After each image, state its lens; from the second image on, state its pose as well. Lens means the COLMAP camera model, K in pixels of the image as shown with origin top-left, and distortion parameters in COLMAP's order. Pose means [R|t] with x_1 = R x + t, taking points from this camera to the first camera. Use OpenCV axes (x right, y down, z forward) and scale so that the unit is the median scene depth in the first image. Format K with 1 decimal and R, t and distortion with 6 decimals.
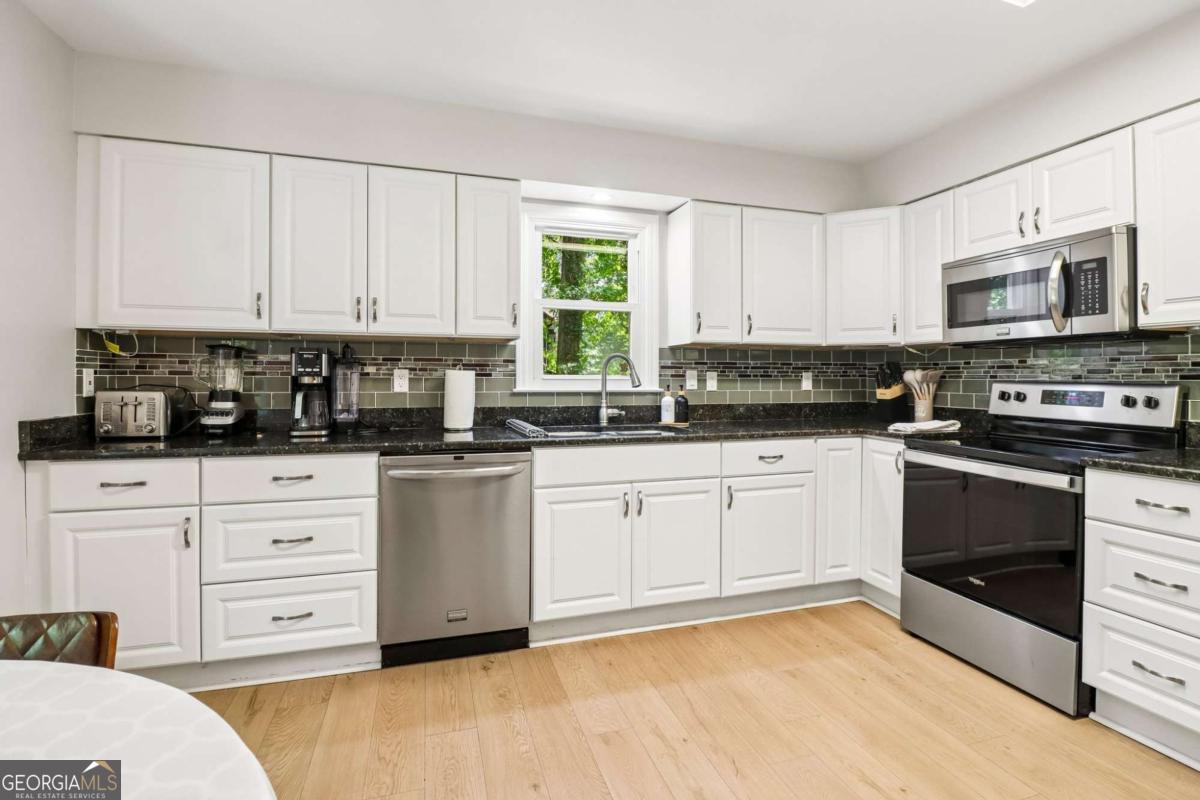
lens RADIAL K [[569.7, 0, 605.9], [0, 569.7, 378.0], [0, 0, 1]] dist [-0.000475, -0.014606]
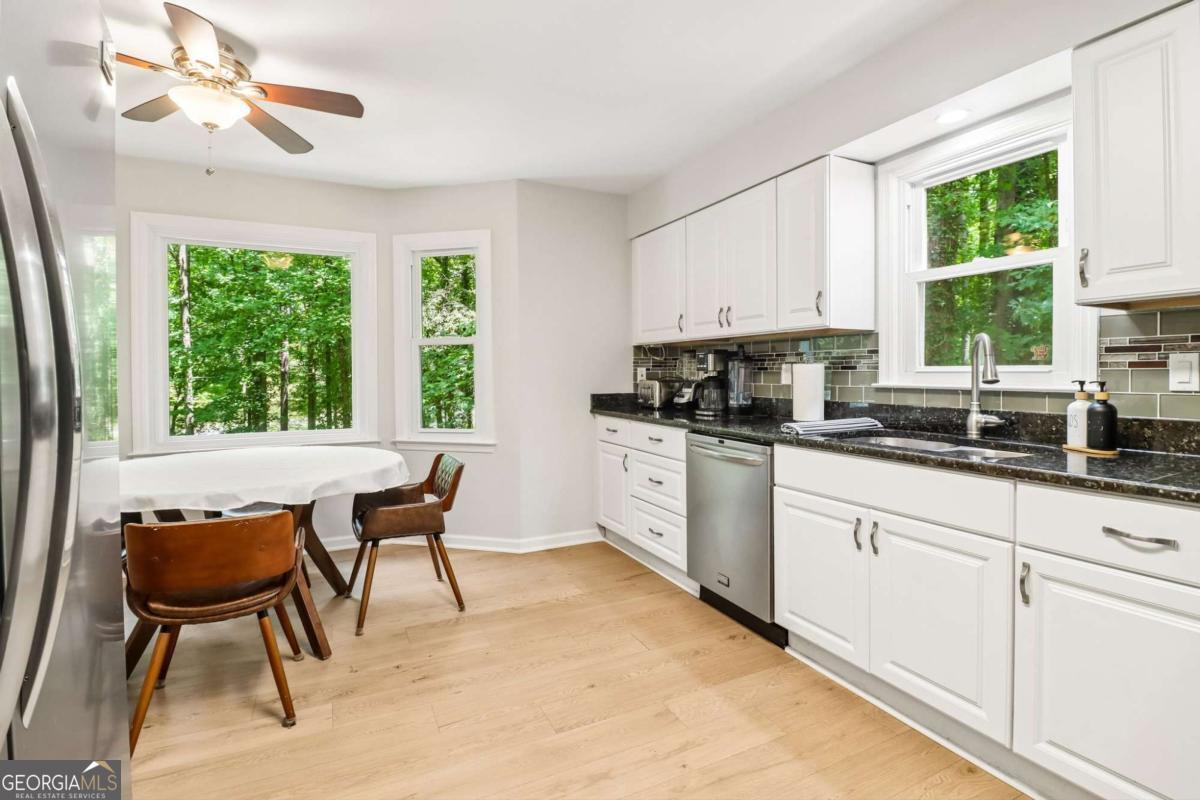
lens RADIAL K [[563.8, 0, 602.4], [0, 563.8, 378.7], [0, 0, 1]] dist [0.000752, -0.012075]
pose [[0.138533, 0.007002, -0.990333, 0.731903], [0.005120, 0.999957, 0.007786, 0.003668], [0.990345, -0.006150, 0.138492, 0.539518]]
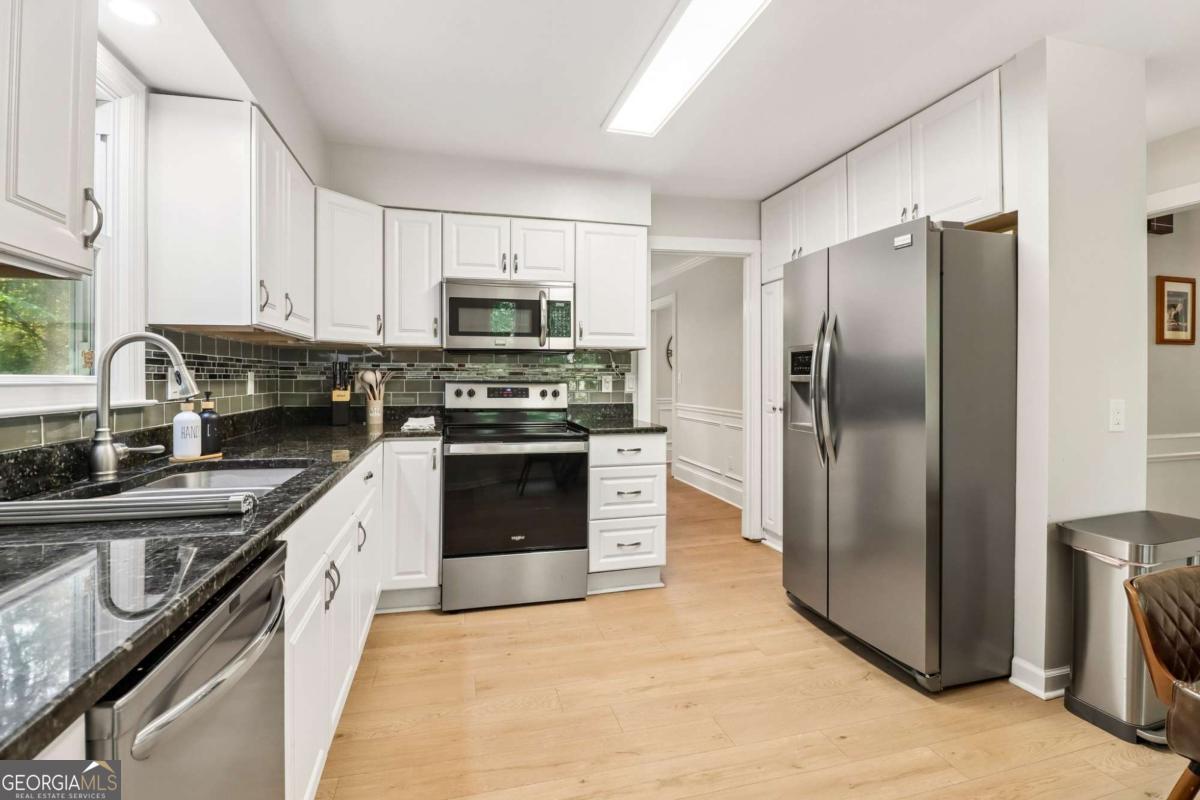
lens RADIAL K [[563.8, 0, 602.4], [0, 563.8, 378.7], [0, 0, 1]] dist [0.000752, -0.012075]
pose [[0.046178, -0.003285, 0.998928, -0.539272], [0.001393, 0.999994, 0.003224, -0.003368], [-0.998932, 0.001242, 0.046182, 0.668312]]
